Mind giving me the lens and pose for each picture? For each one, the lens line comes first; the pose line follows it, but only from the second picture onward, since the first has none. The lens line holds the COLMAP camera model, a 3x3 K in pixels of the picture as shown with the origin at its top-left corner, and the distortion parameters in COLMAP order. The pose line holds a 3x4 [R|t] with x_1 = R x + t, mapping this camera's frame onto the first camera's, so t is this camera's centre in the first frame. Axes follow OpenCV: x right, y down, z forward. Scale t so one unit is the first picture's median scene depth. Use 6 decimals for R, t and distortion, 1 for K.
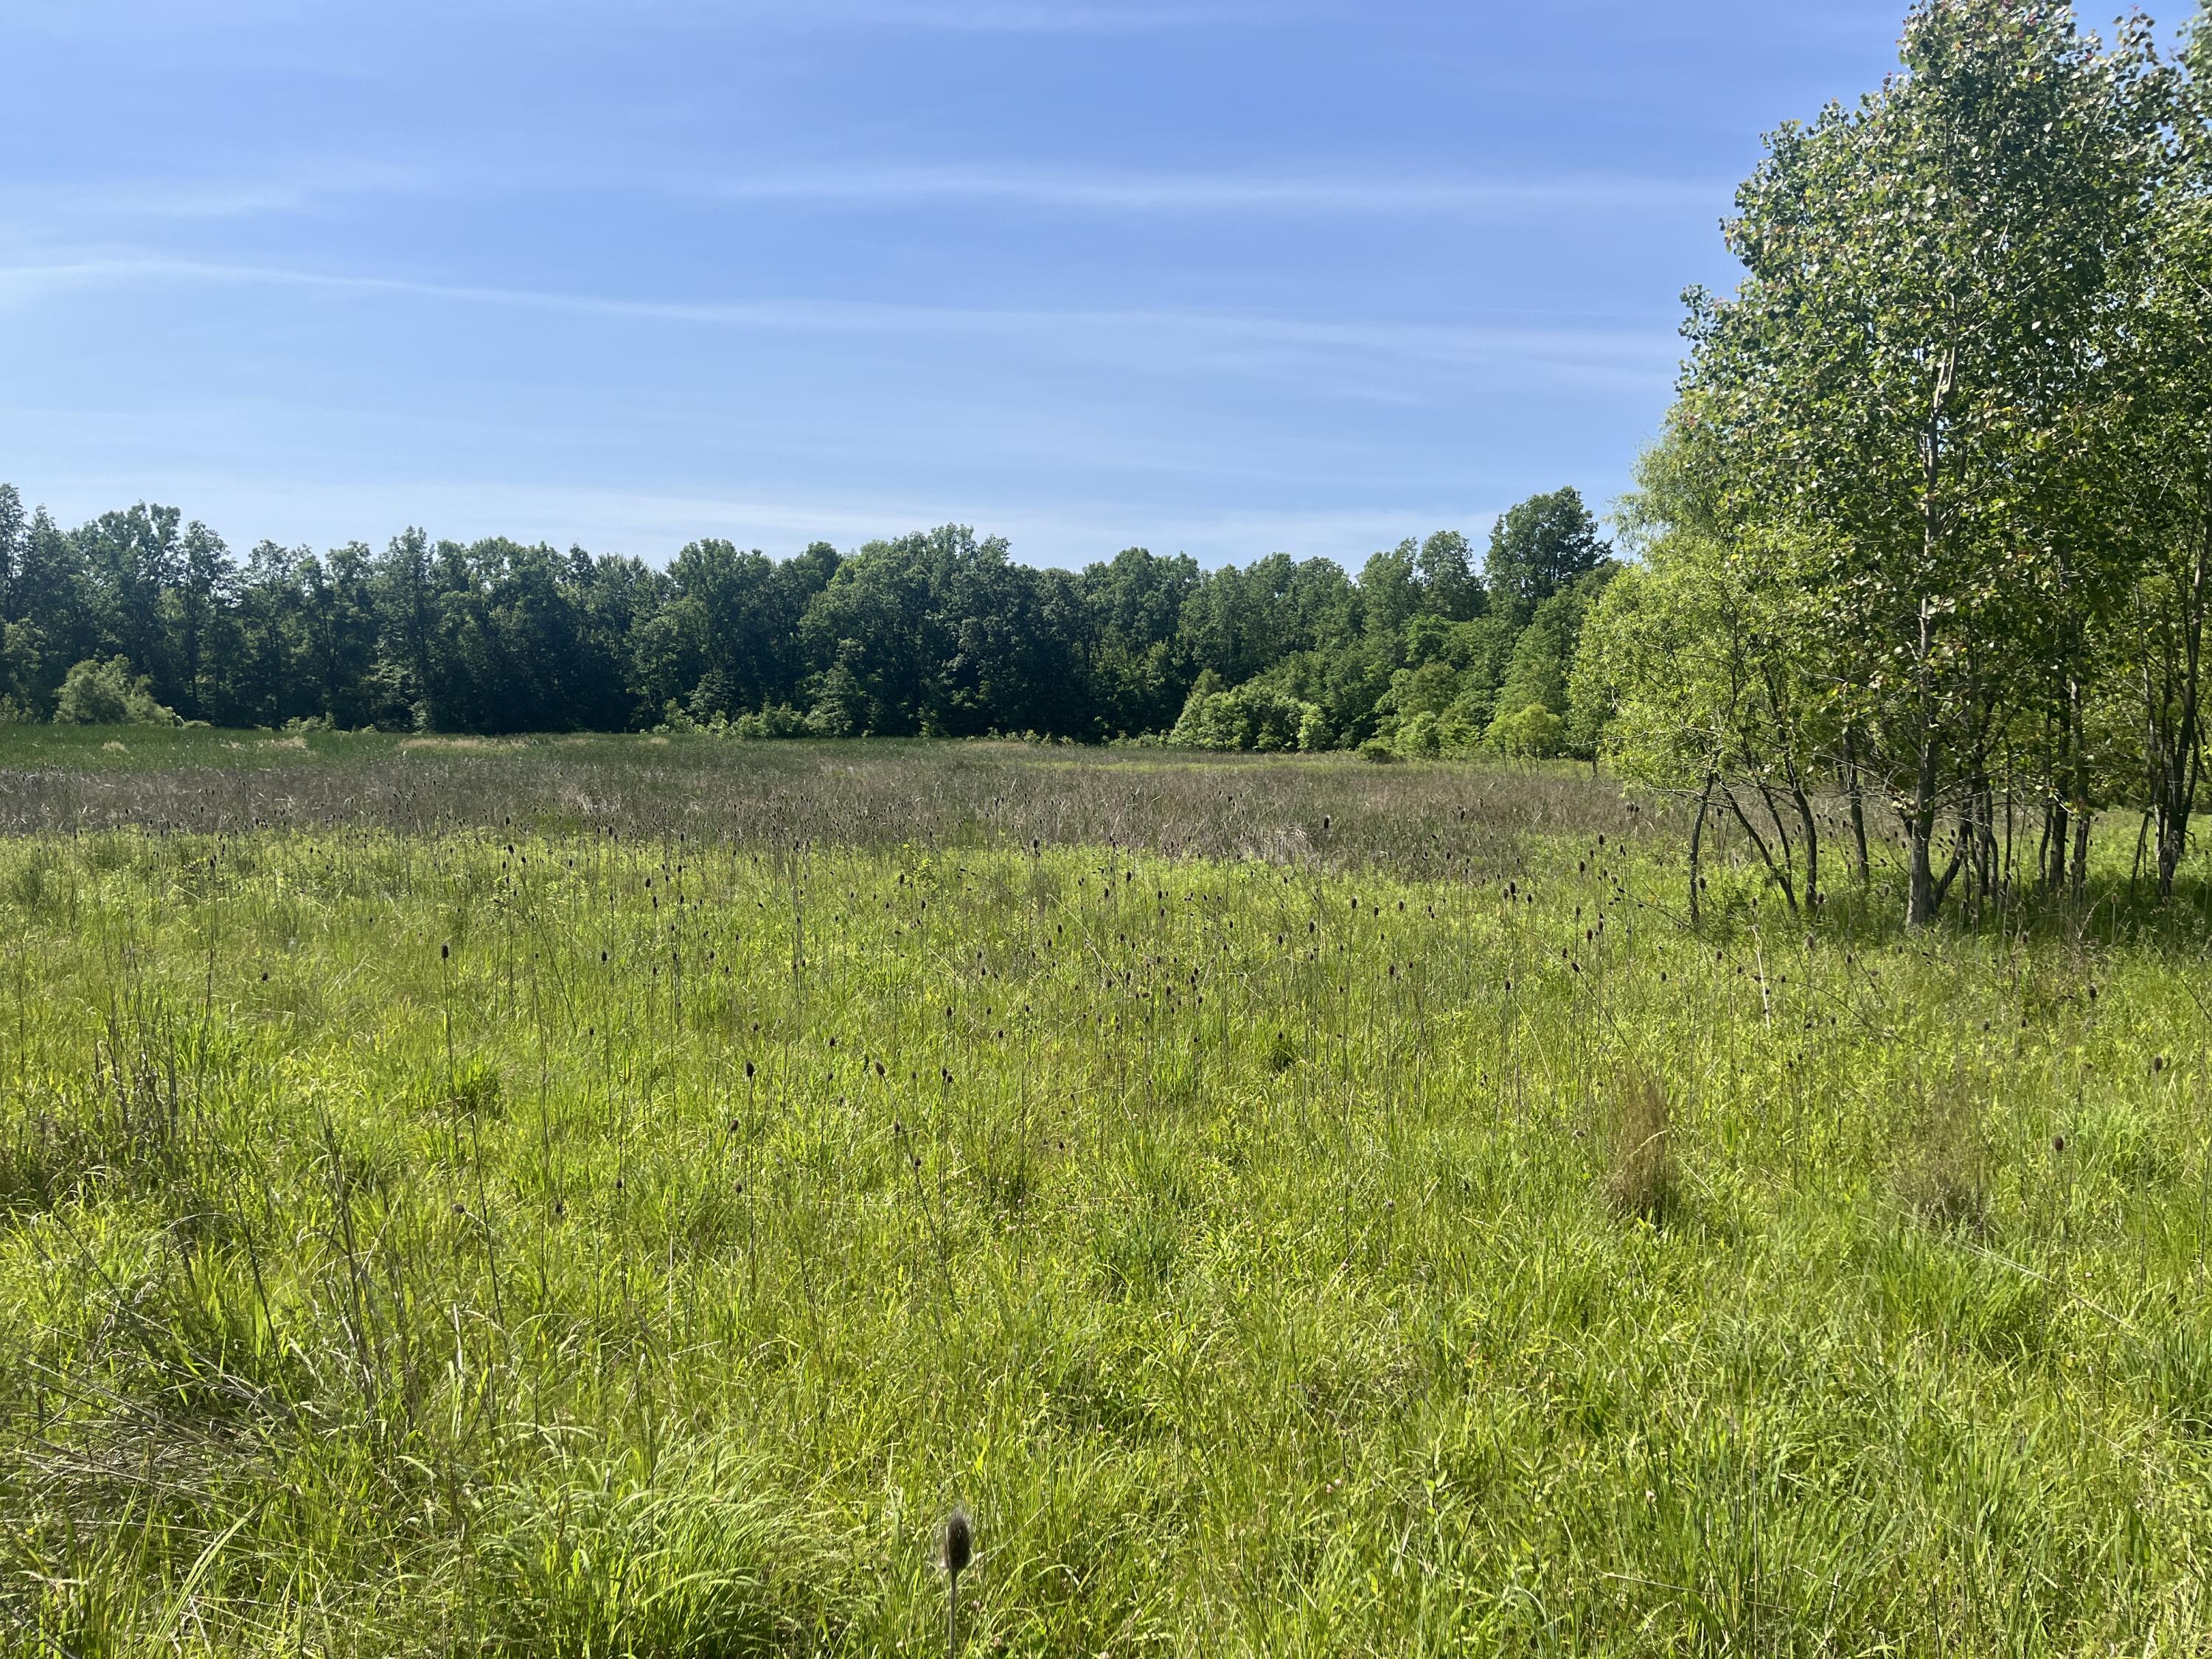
lens RADIAL K [[1698.8, 0, 1105.1], [0, 1698.8, 829.4], [0, 0, 1]] dist [0.000931, -0.002914]
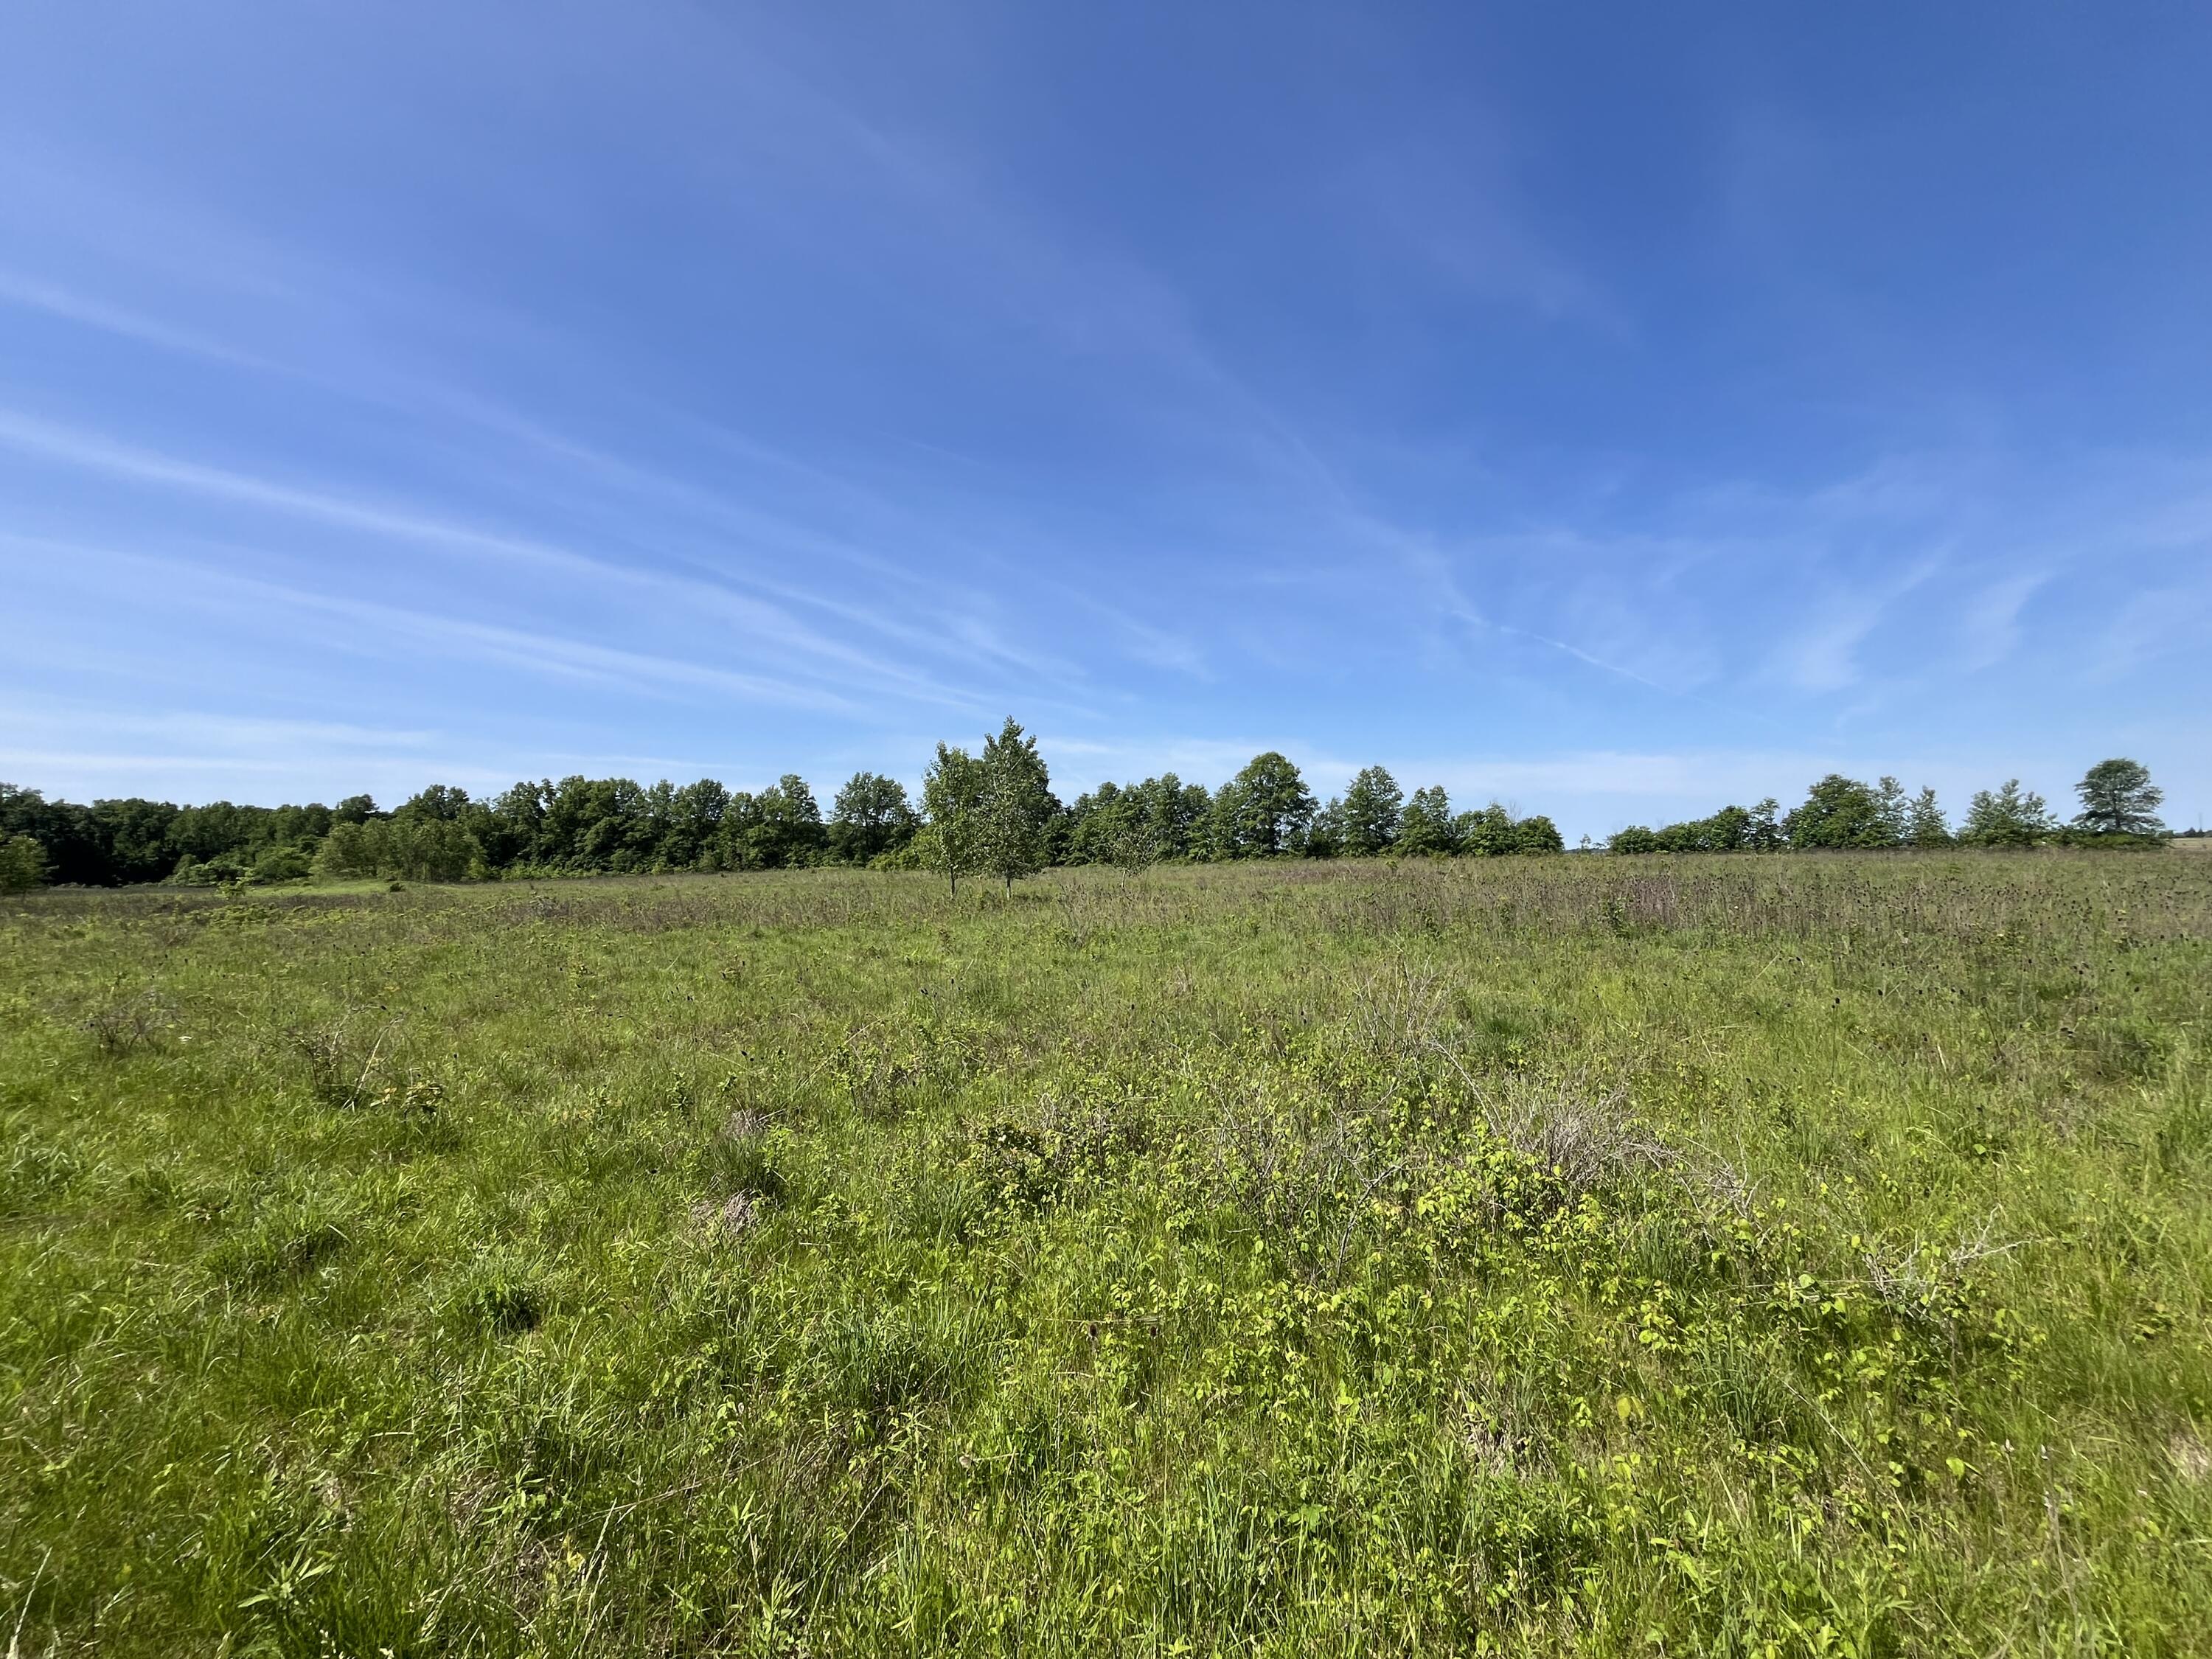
lens RADIAL K [[886.7, 0, 1102.9], [0, 886.7, 829.3], [0, 0, 1]] dist [-0.002160, -0.000189]
pose [[0.618558, 0.008575, 0.785692, -0.116669], [0.070244, 0.995333, -0.066165, 0.042725], [-0.782593, 0.096117, 0.615069, -0.747886]]
